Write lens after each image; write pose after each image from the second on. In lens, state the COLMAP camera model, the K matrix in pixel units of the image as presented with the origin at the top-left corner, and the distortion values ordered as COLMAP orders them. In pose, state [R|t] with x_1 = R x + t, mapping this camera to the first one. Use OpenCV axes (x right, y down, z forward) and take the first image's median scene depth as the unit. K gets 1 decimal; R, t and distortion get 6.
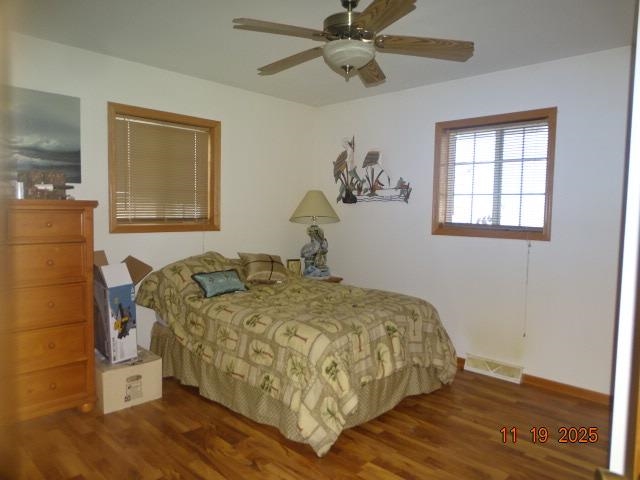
lens RADIAL K [[477.0, 0, 320.0], [0, 477.0, 240.0], [0, 0, 1]] dist [0.038854, 0.003572]
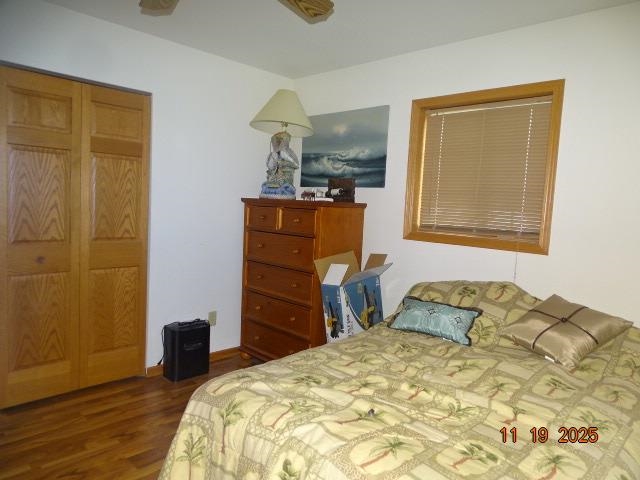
lens RADIAL K [[477.0, 0, 320.0], [0, 477.0, 240.0], [0, 0, 1]] dist [0.038854, 0.003572]
pose [[-0.020603, 0.067112, -0.997533, 0.332760], [-0.111785, 0.991334, 0.069003, -0.038024], [0.993519, 0.112931, -0.012923, 0.551580]]
